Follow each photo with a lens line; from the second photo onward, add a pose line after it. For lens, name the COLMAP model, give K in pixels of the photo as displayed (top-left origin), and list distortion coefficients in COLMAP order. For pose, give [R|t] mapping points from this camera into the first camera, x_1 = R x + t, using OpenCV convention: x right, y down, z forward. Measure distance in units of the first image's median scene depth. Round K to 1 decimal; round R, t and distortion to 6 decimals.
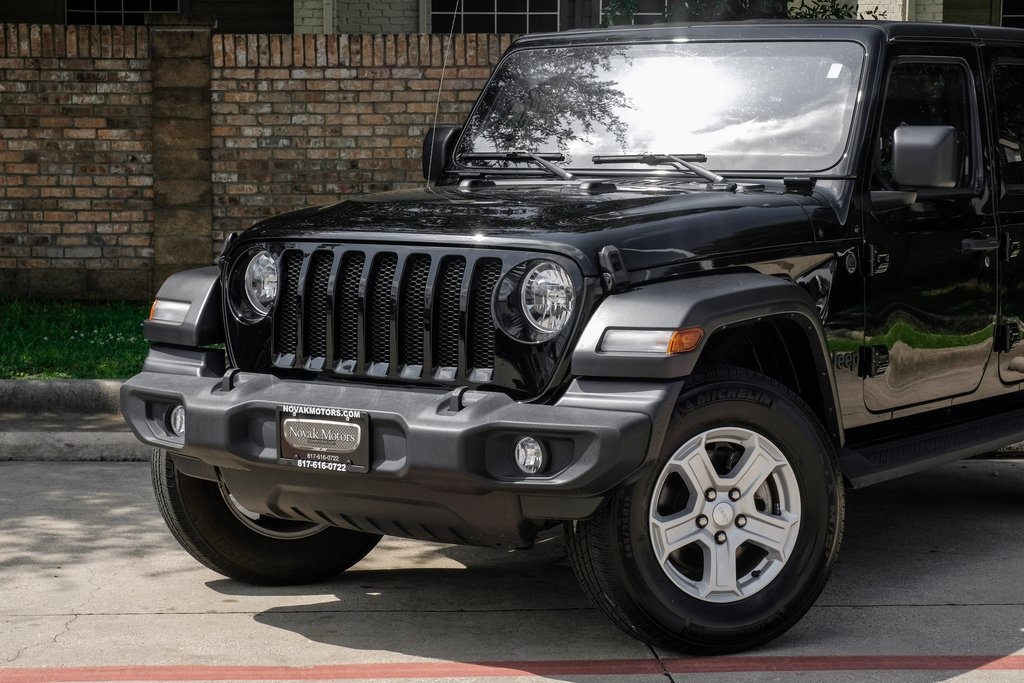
lens RADIAL K [[2034.0, 0, 437.1], [0, 2034.0, 410.8], [0, 0, 1]] dist [0.063314, 0.000000]
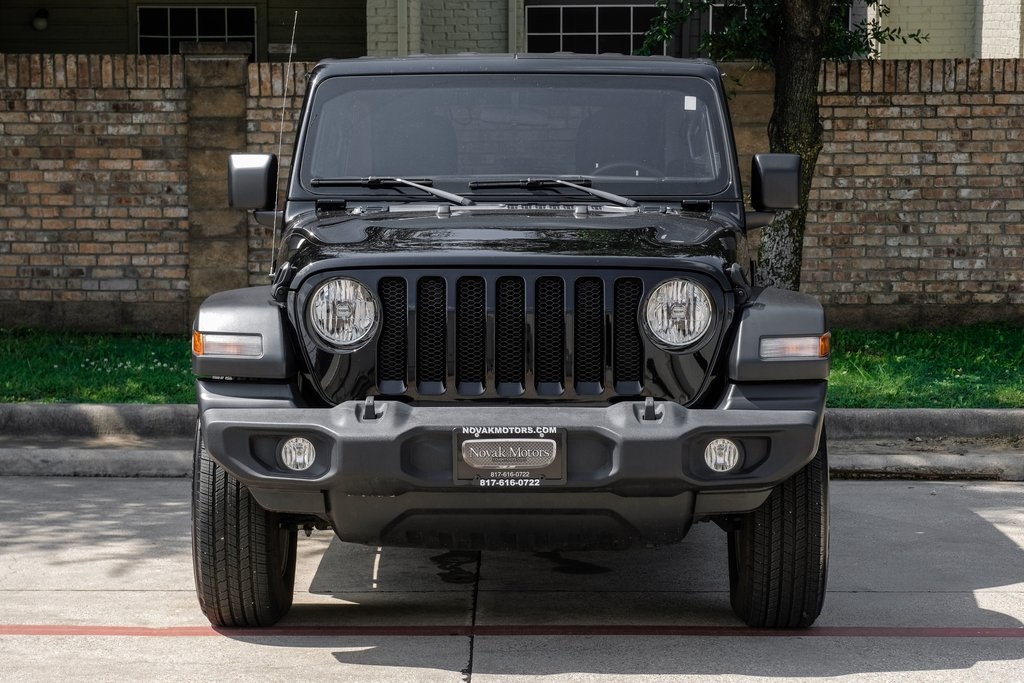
lens RADIAL K [[2407.5, 0, 460.1], [0, 2407.5, 434.4], [0, 0, 1]] dist [0.092057, 0.000000]
pose [[0.996153, 0.004538, -0.087517, 0.093901], [-0.006462, 0.999743, -0.021721, 0.018948], [0.087396, 0.022204, 0.995926, -0.145870]]
